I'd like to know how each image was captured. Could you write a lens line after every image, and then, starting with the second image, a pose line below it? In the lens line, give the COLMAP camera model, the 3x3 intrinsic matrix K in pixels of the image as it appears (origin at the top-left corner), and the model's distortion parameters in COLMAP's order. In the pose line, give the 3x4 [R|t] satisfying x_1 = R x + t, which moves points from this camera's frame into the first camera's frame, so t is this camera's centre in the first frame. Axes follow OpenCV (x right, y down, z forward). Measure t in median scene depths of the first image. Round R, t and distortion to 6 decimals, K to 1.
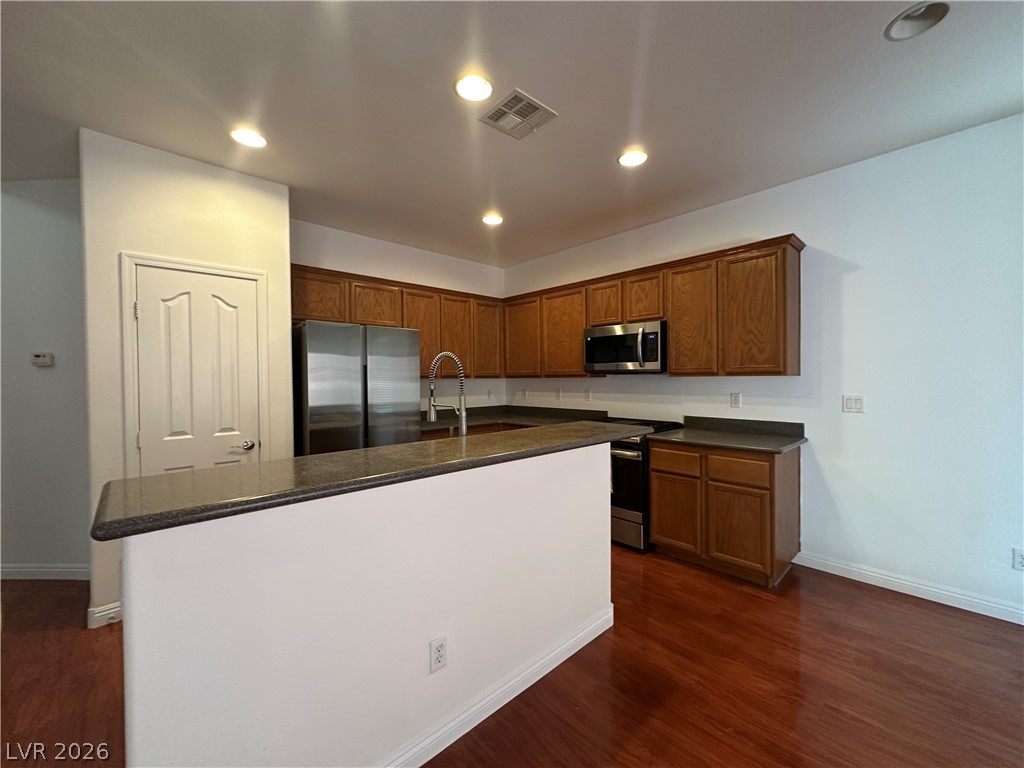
lens RADIAL K [[409.0, 0, 512.0], [0, 409.0, 384.0], [0, 0, 1]] dist [-0.007308, -0.000084]
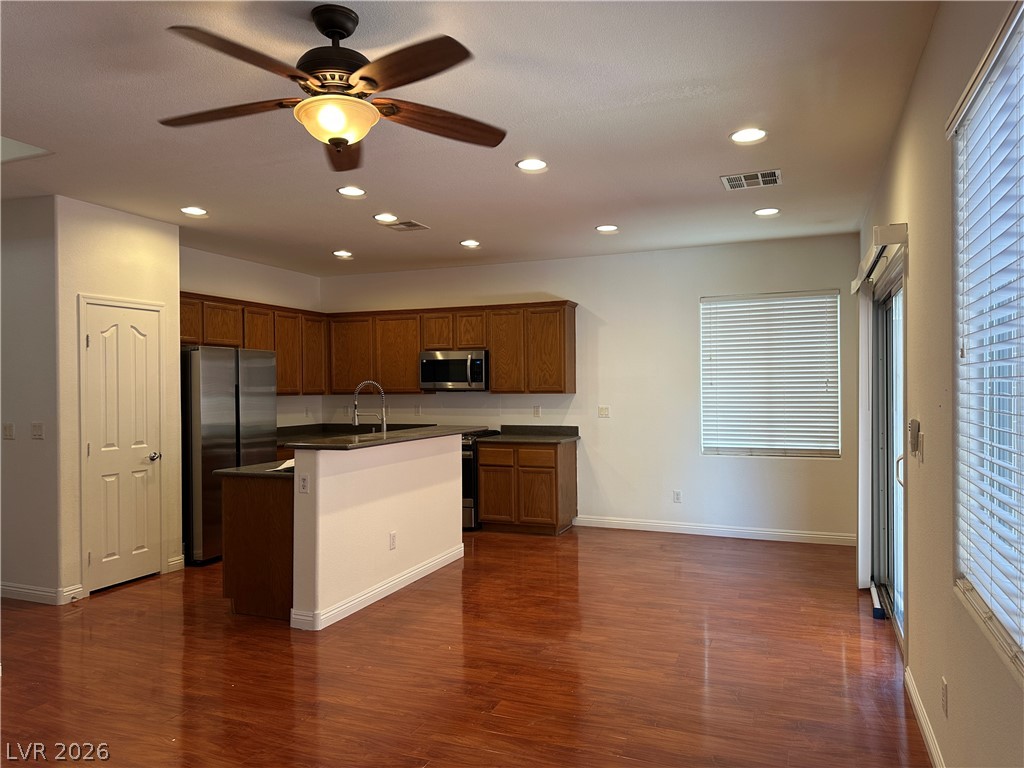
lens RADIAL K [[711.0, 0, 512.0], [0, 711.0, 384.0], [0, 0, 1]] dist [0.082814, -0.186478]
pose [[0.906215, 0.001858, 0.422812, -0.509725], [0.007492, 0.999763, -0.020452, -0.003084], [-0.422750, 0.021701, 0.905986, -1.074588]]
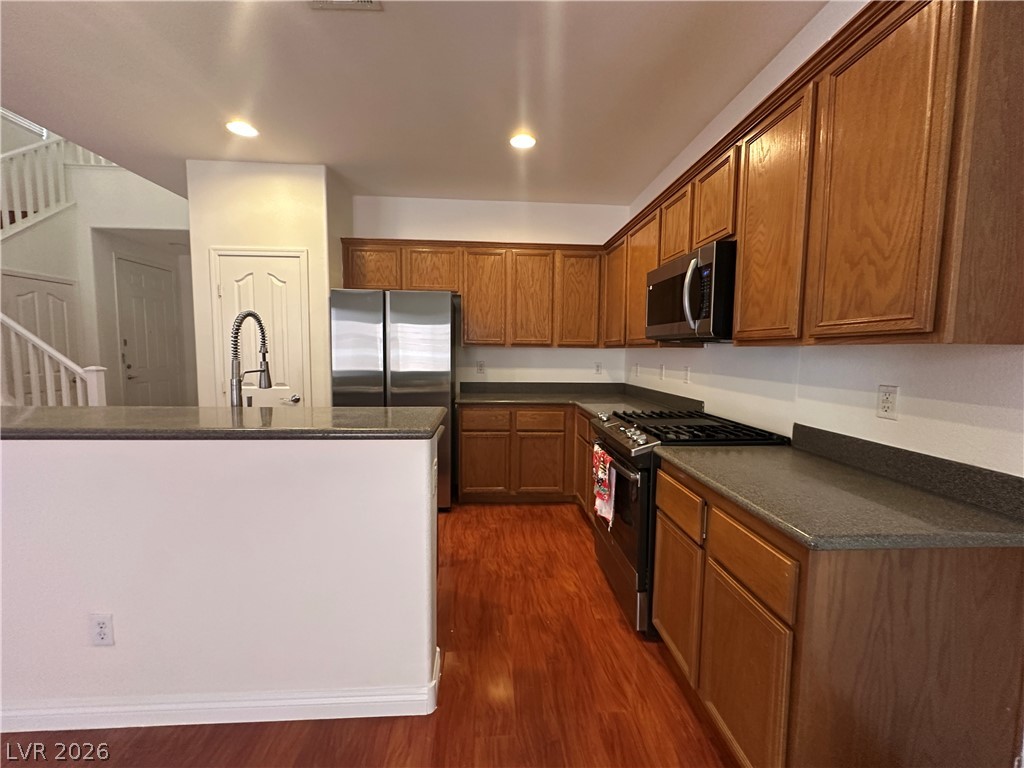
lens RADIAL K [[409.0, 0, 512.0], [0, 409.0, 384.0], [0, 0, 1]] dist [-0.007308, -0.000084]
pose [[0.775629, 0.069488, -0.627352, 0.512015], [-0.027386, 0.996690, 0.076538, -0.001788], [0.630595, -0.042184, 0.774965, 0.415472]]
